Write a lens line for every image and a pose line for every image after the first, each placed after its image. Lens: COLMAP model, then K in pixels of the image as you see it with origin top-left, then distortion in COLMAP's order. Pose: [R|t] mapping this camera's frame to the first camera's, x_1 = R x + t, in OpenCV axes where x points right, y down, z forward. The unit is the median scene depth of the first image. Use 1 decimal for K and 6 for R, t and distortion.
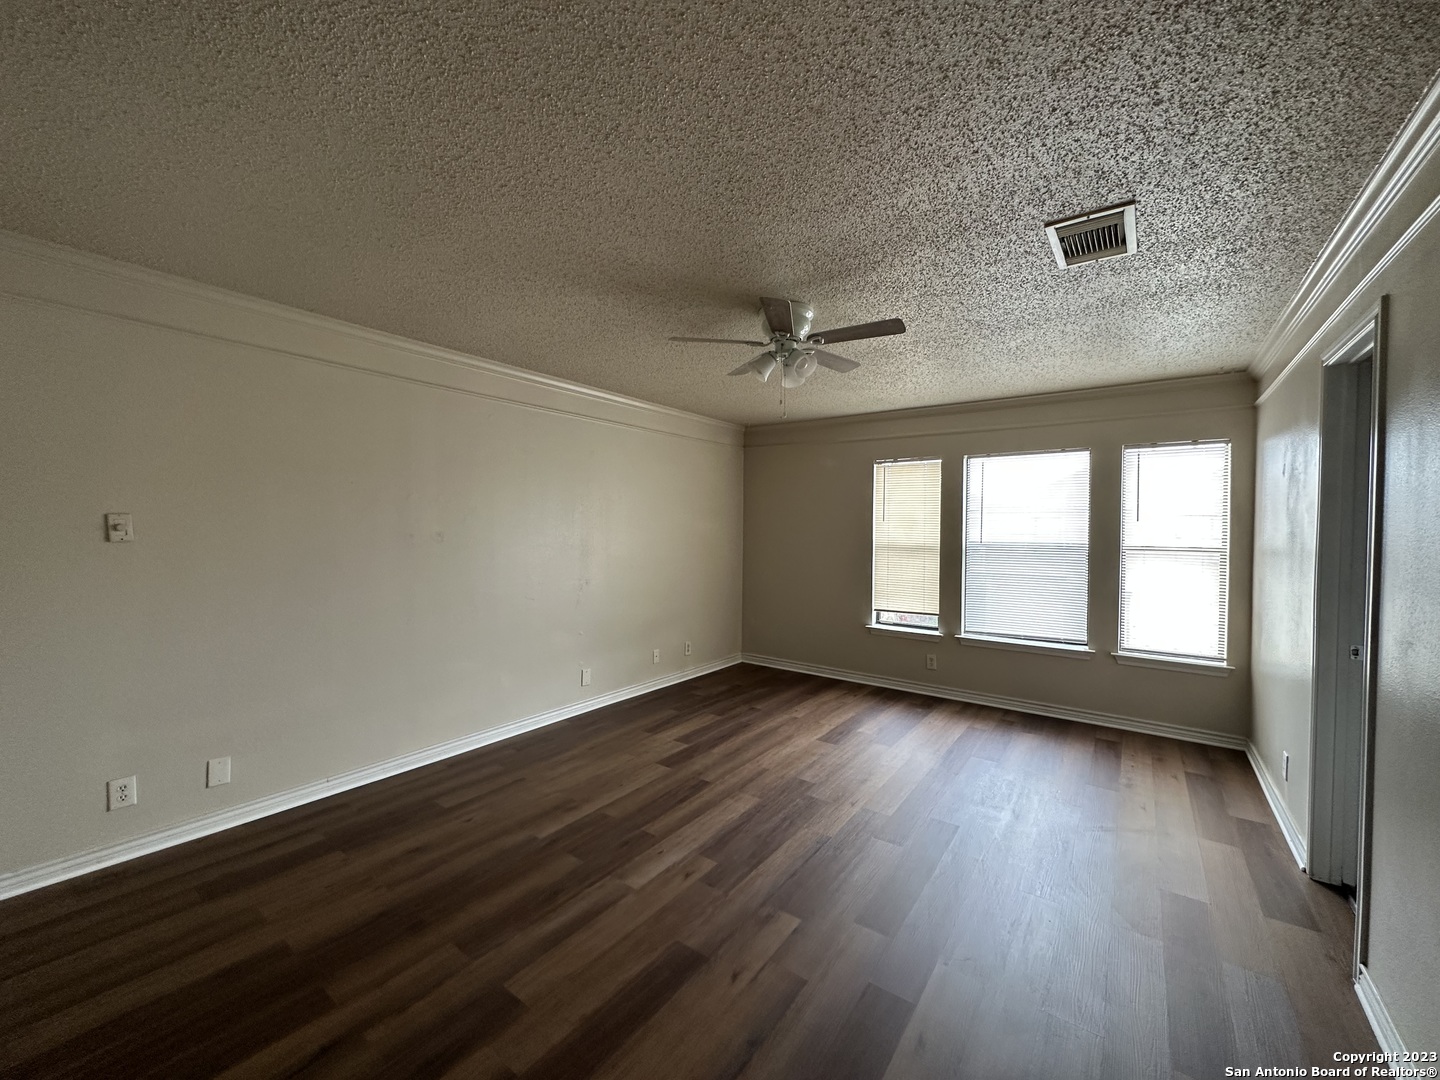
lens RADIAL K [[574.9, 0, 723.0], [0, 574.9, 535.2], [0, 0, 1]] dist [0.014140, 0.000173]
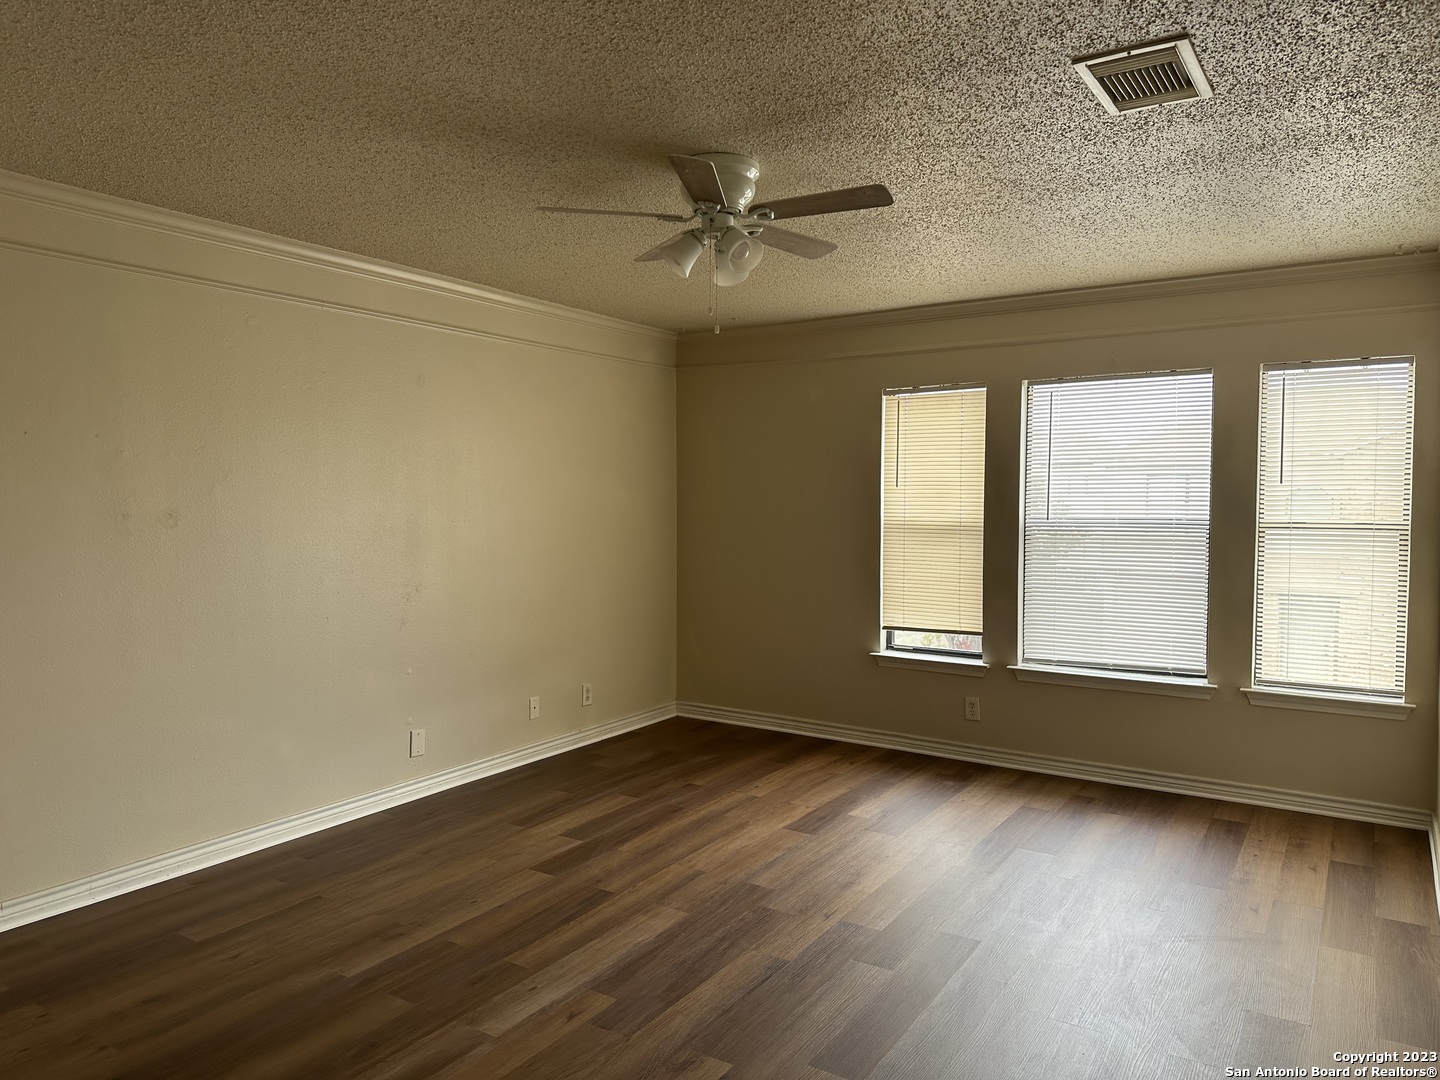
lens RADIAL K [[1008.1, 0, 712.3], [0, 1008.1, 542.7], [0, 0, 1]] dist [0.097339, -0.101990]
pose [[0.998782, -0.010165, 0.048291, 0.036619], [0.008519, 0.999380, 0.034167, -0.003388], [-0.048608, -0.033714, 0.998249, -0.135165]]
